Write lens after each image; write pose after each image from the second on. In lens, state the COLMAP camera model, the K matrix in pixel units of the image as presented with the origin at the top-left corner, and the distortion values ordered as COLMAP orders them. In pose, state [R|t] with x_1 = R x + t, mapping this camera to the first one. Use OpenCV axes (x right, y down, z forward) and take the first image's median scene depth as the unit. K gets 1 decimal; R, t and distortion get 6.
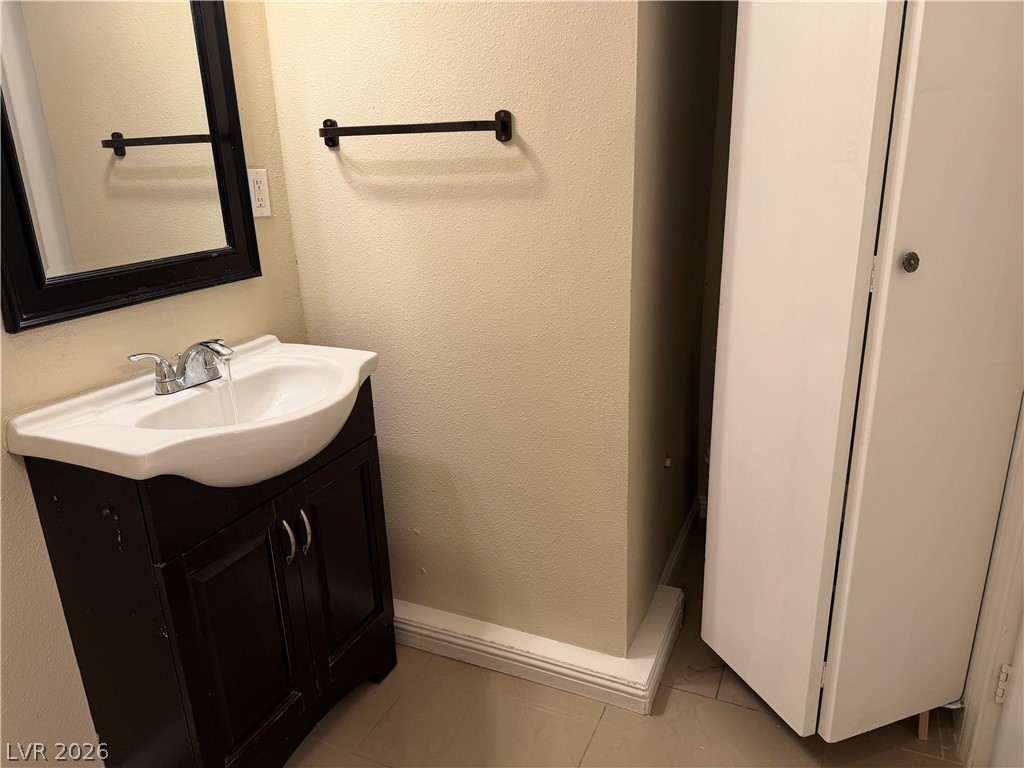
lens RADIAL K [[714.5, 0, 511.2], [0, 714.5, 393.0], [0, 0, 1]] dist [0.115984, -0.168482]
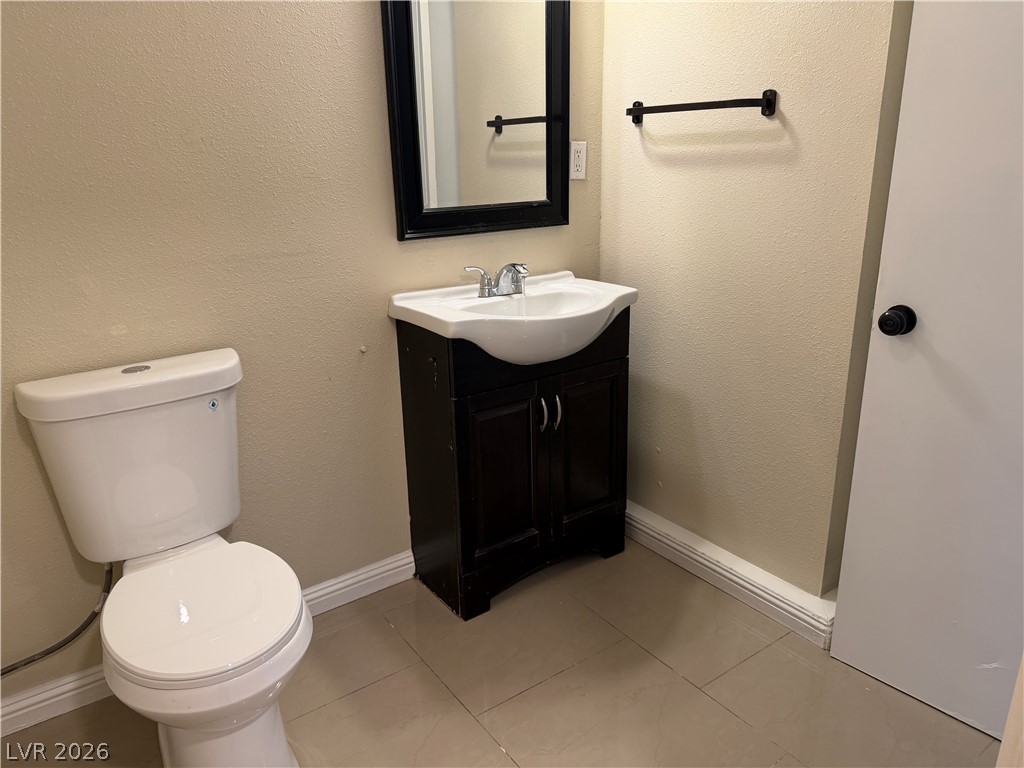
lens RADIAL K [[717.6, 0, 507.4], [0, 717.6, 381.5], [0, 0, 1]] dist [0.123523, -0.171202]
pose [[0.866063, 0.163985, -0.472276, 0.240752], [-0.162341, 0.985728, 0.044566, 0.084581], [0.472843, 0.038073, 0.880324, -0.208980]]
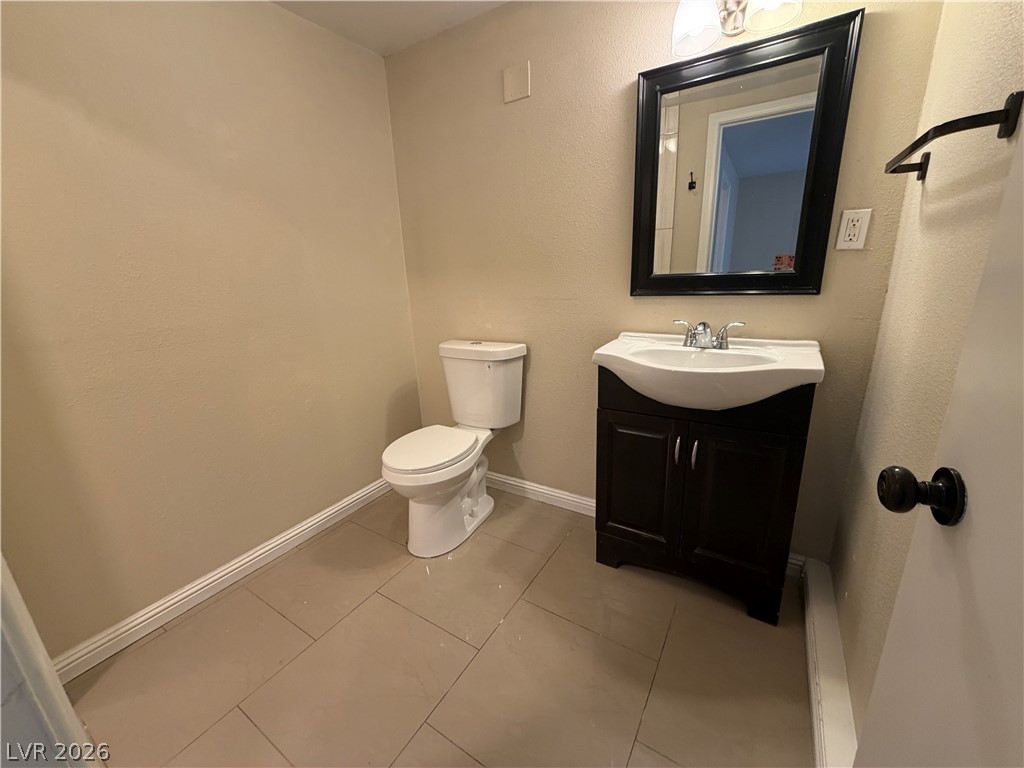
lens RADIAL K [[407.7, 0, 509.5], [0, 407.7, 384.7], [0, 0, 1]] dist [-0.000089, 0.000321]
pose [[-0.131880, 0.307391, -0.942400, 0.503372], [-0.264447, 0.905339, 0.332309, -0.119801], [0.955341, 0.293039, -0.038107, 0.581099]]
